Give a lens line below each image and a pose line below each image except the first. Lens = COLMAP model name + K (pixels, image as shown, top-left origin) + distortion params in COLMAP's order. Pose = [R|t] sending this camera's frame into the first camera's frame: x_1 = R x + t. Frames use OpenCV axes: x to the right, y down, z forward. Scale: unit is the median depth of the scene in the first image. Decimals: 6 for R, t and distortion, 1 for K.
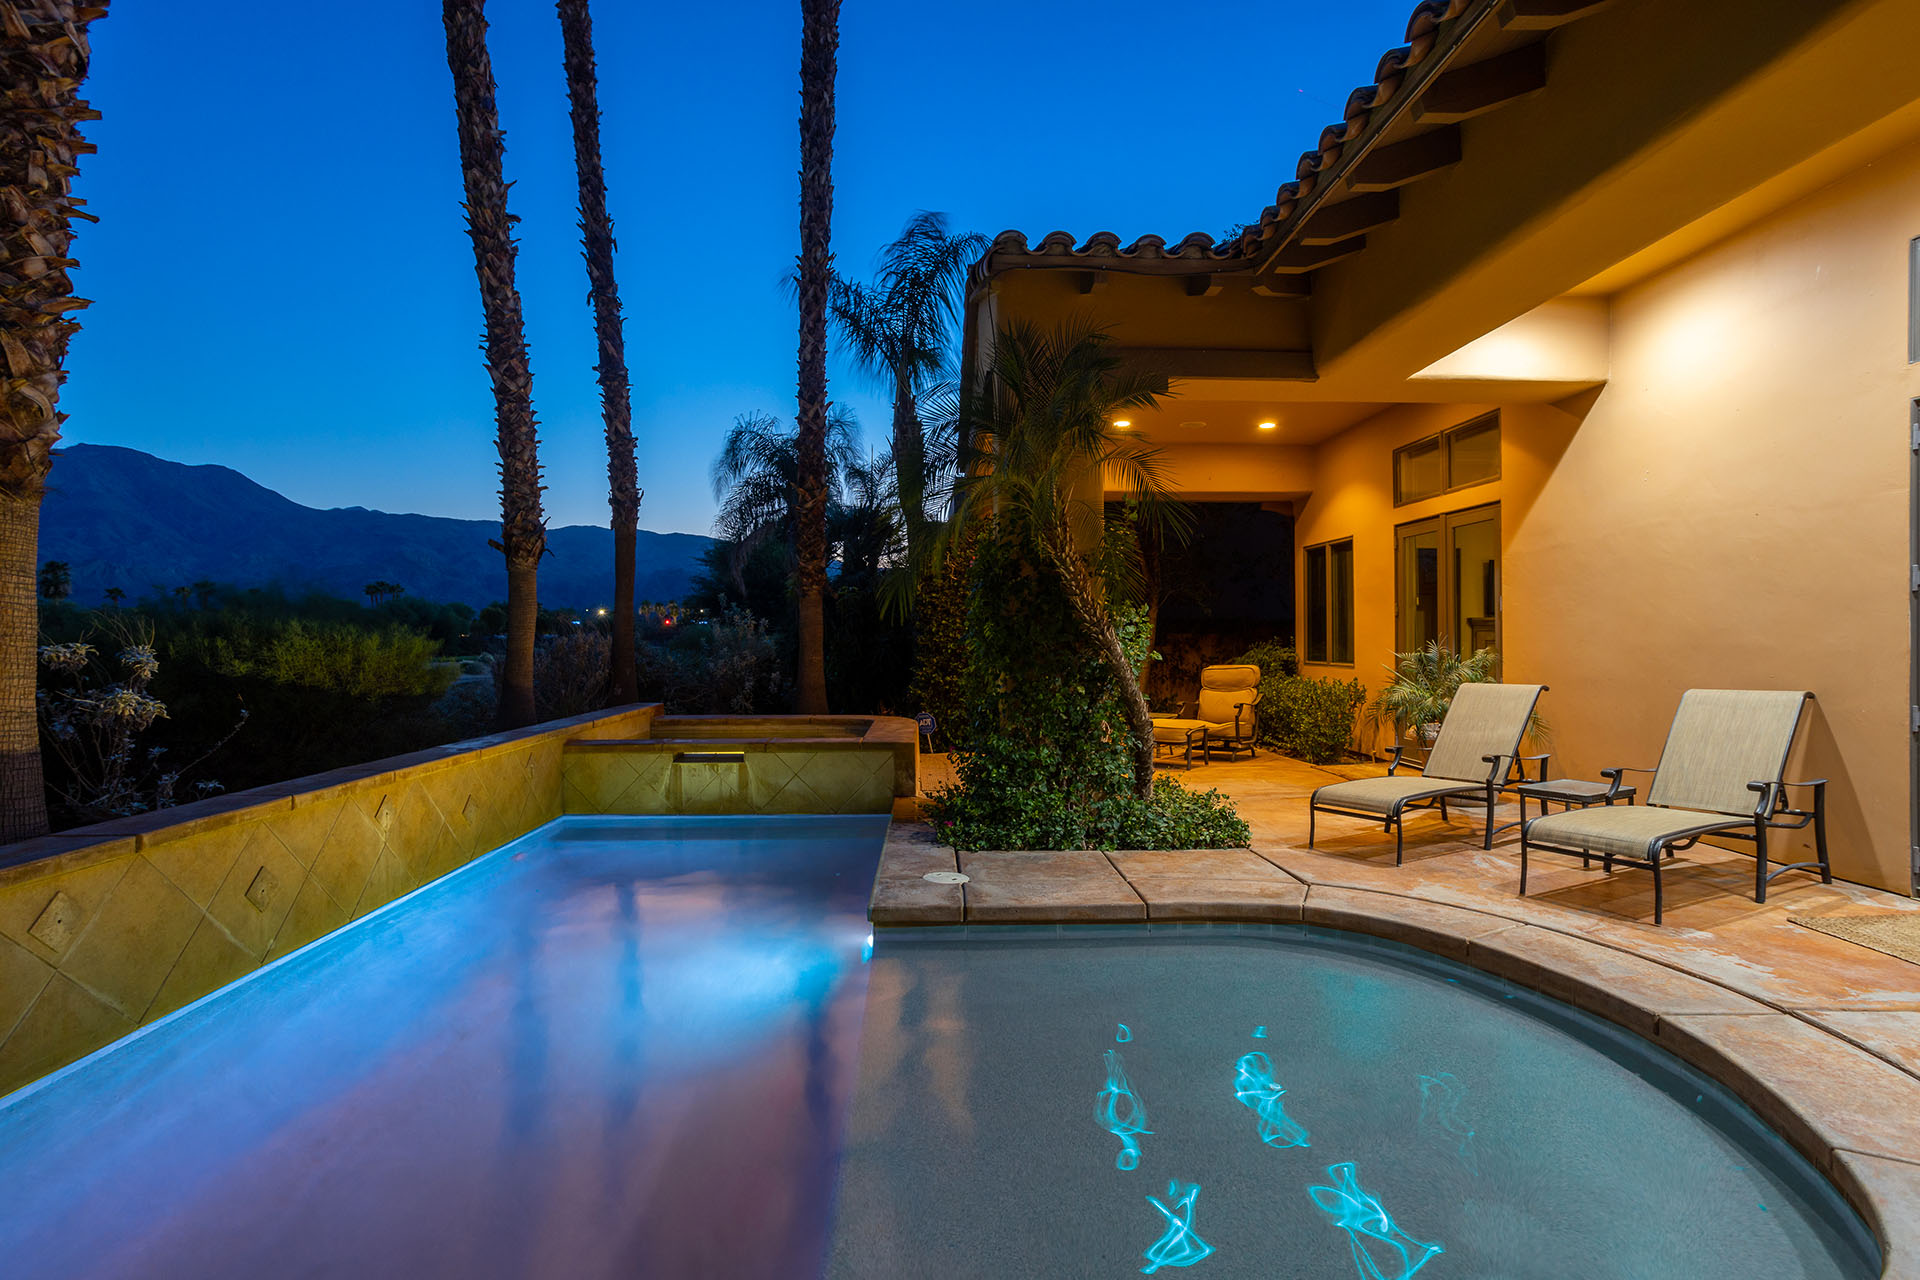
lens RADIAL K [[953.2, 0, 960.0], [0, 953.2, 640.0], [0, 0, 1]] dist [-0.047403, 0.041335]
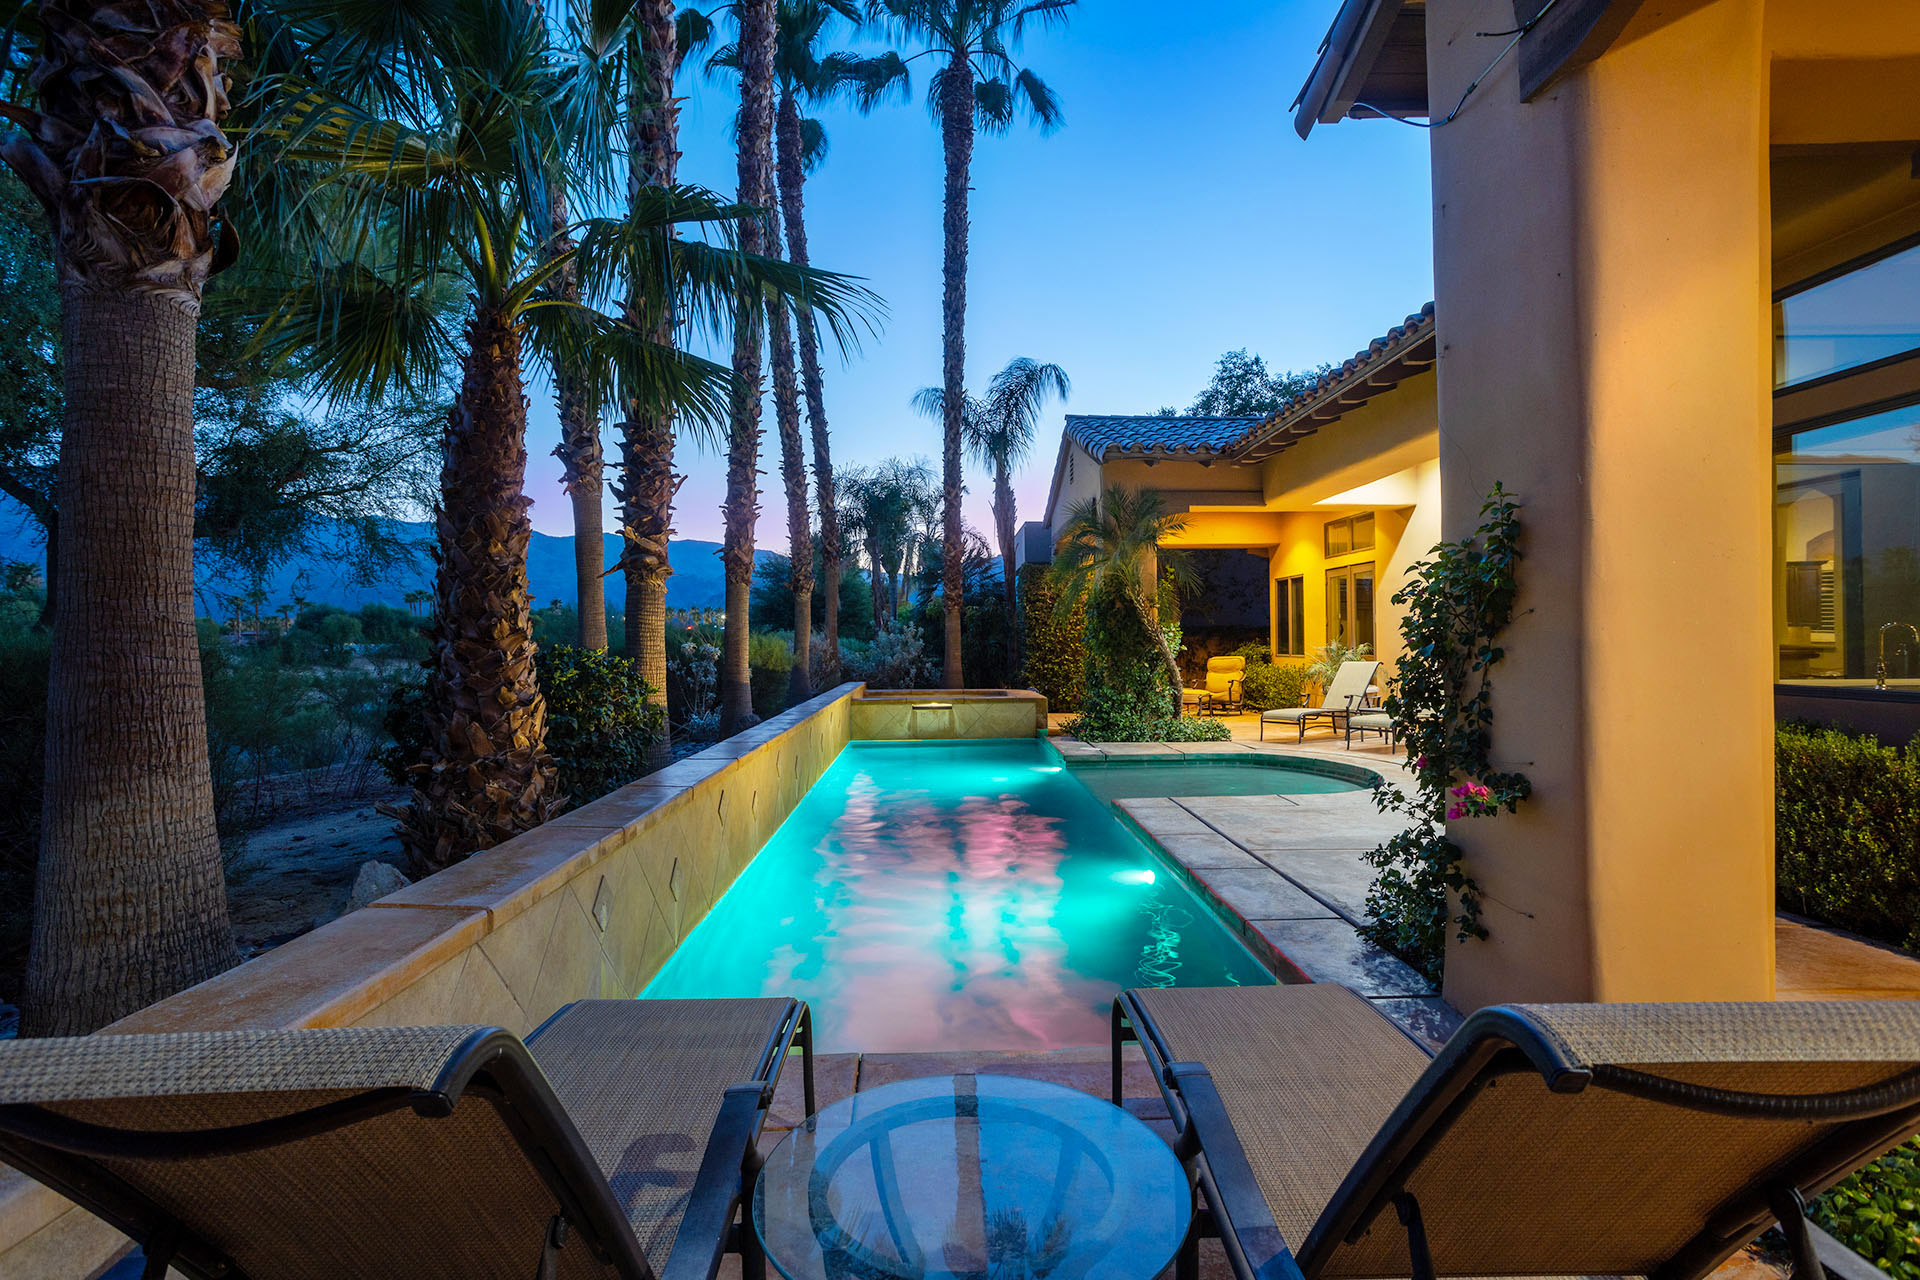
lens RADIAL K [[953.2, 0, 960.0], [0, 953.2, 640.0], [0, 0, 1]] dist [-0.047403, 0.041335]
pose [[0.999958, -0.004438, -0.008071, -0.148125], [0.004403, 0.999981, -0.004361, 0.004421], [0.008091, 0.004325, 0.999958, -0.597354]]
